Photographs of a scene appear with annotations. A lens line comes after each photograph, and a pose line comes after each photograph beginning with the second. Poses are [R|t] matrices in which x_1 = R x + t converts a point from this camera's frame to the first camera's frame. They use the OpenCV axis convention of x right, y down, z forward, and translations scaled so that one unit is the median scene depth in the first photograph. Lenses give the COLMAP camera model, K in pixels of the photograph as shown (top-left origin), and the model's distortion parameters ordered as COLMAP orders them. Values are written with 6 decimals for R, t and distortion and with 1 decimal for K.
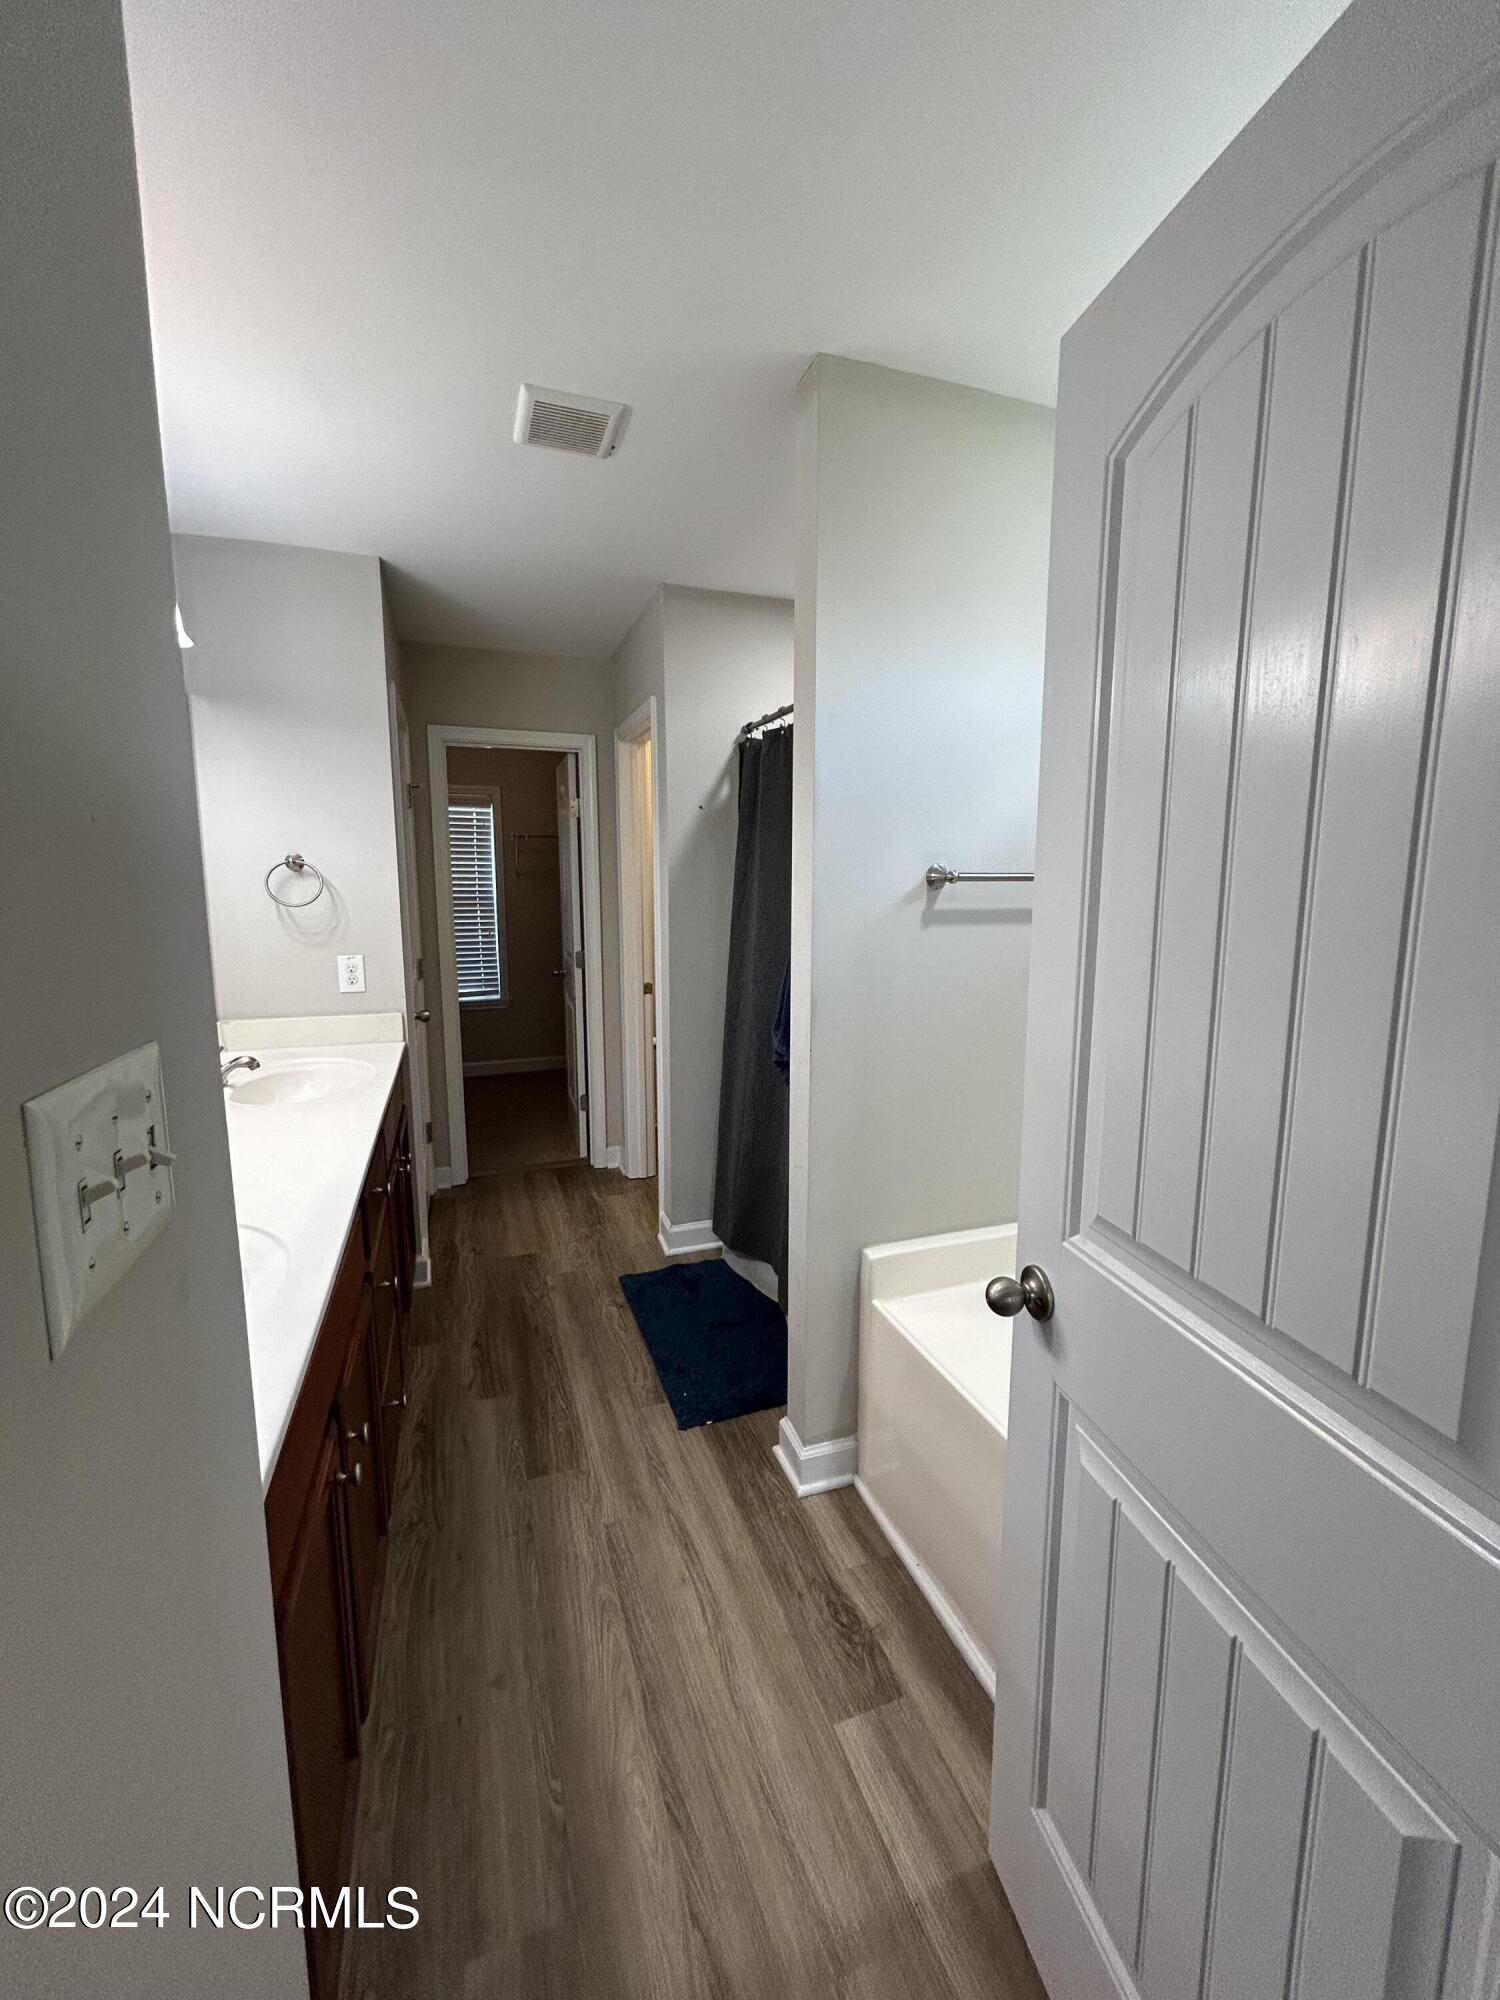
lens RADIAL K [[803.2, 0, 750.0], [0, 803.2, 1000.0], [0, 0, 1]] dist [-0.000378, 0.000036]
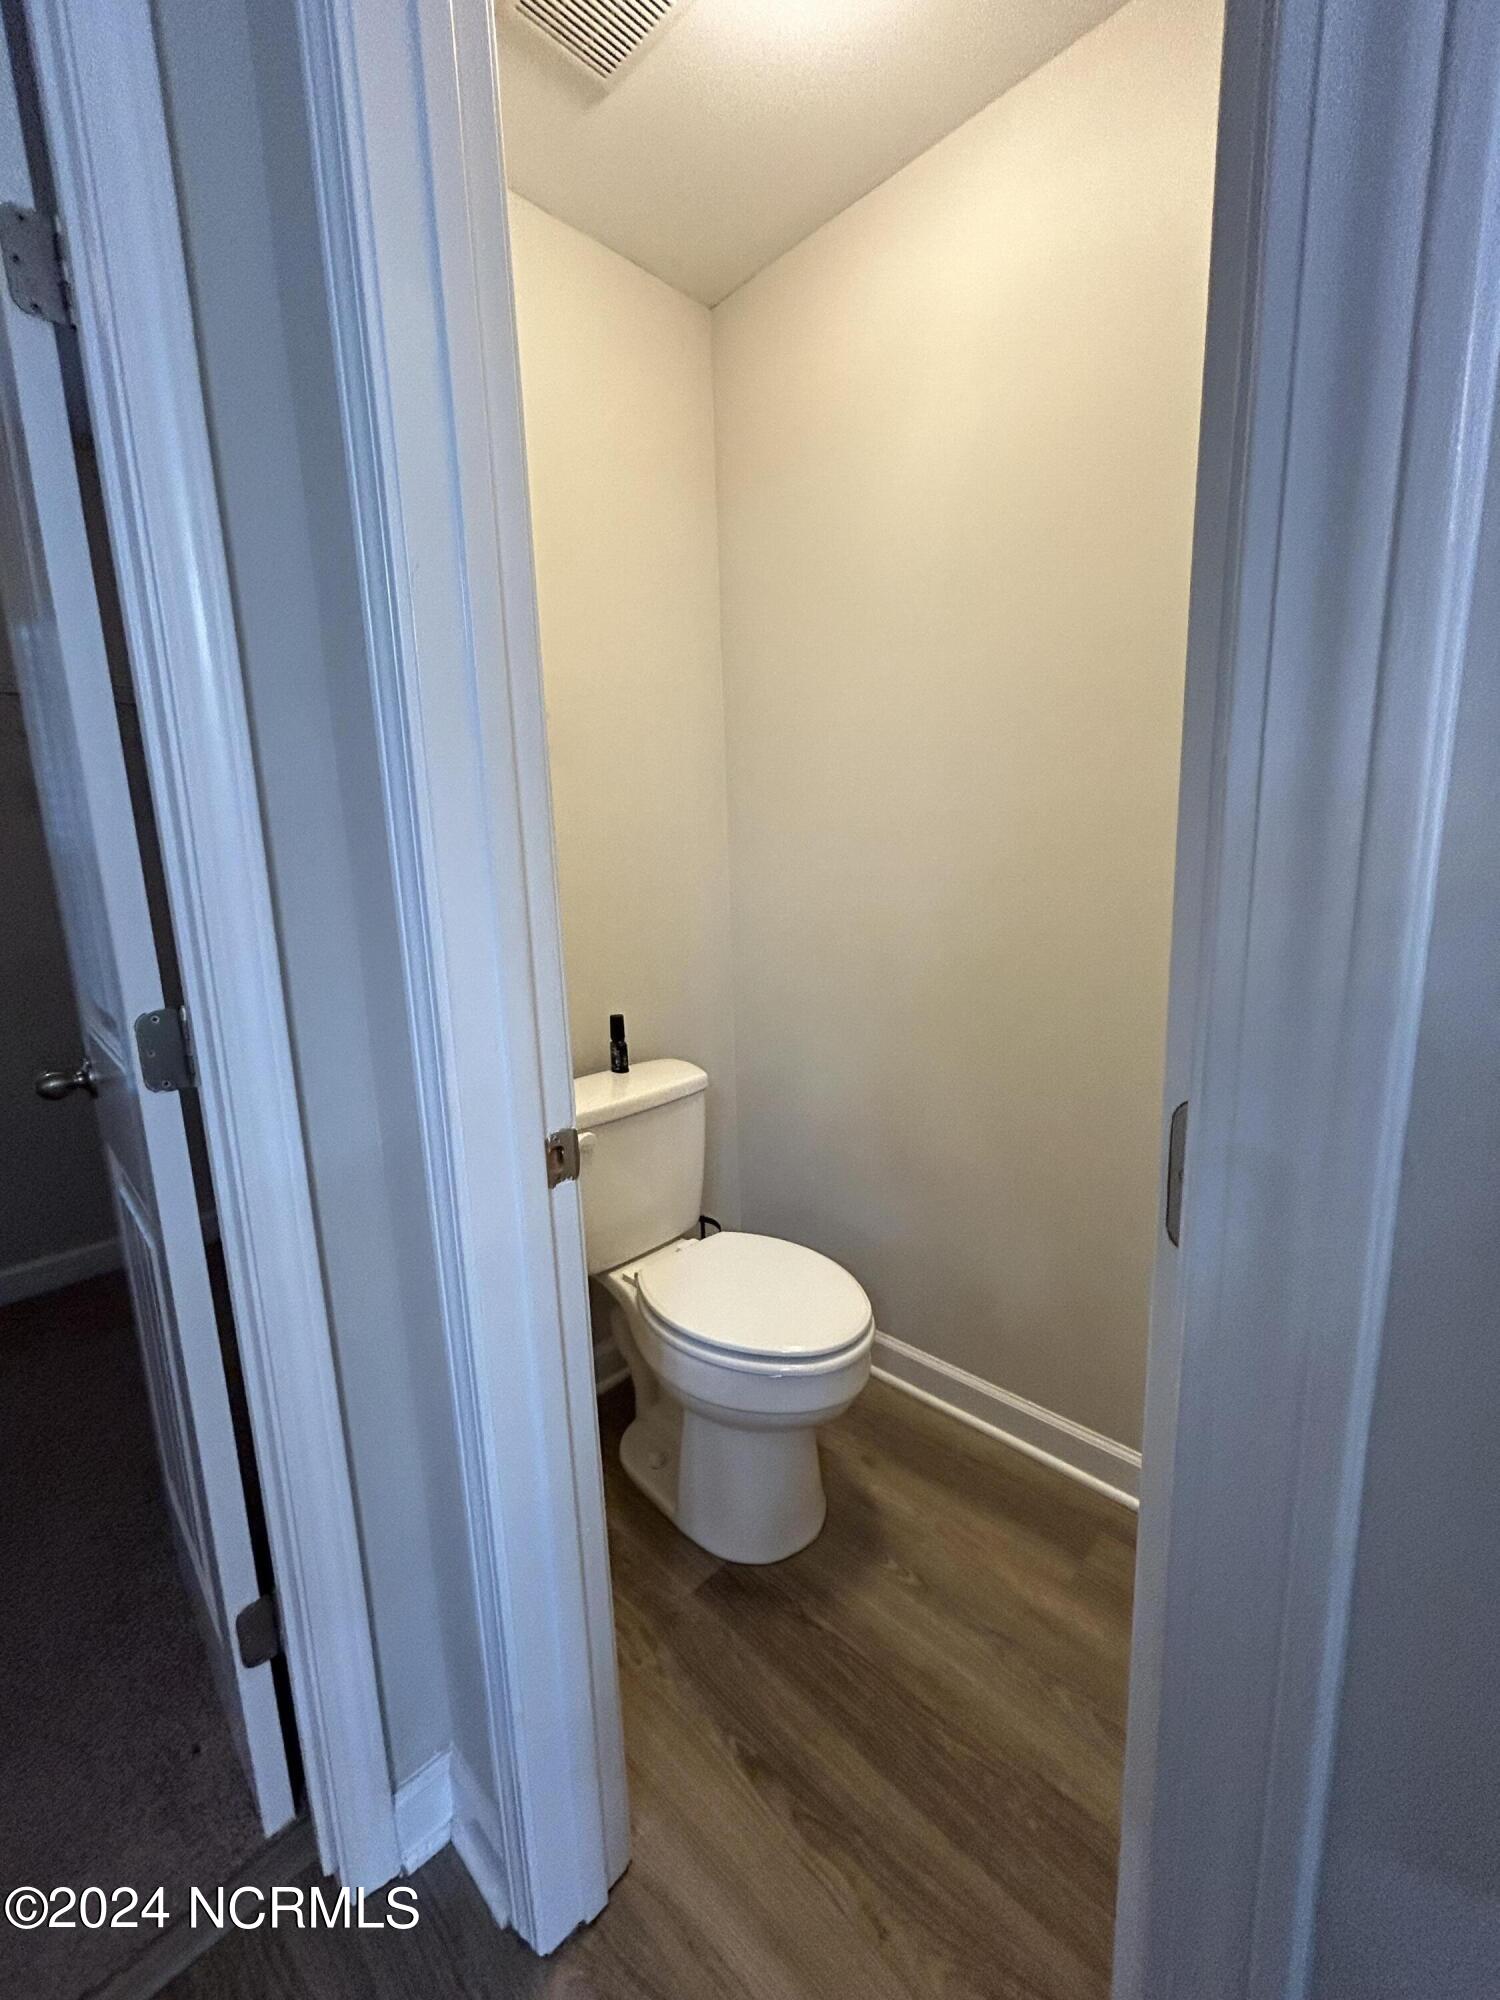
lens RADIAL K [[803.2, 0, 750.0], [0, 803.2, 1000.0], [0, 0, 1]] dist [-0.000378, 0.000036]
pose [[0.892149, -0.104400, 0.439512, -0.163042], [0.091183, 0.994520, 0.051145, -0.059765], [-0.442443, -0.005553, 0.896780, 0.729611]]
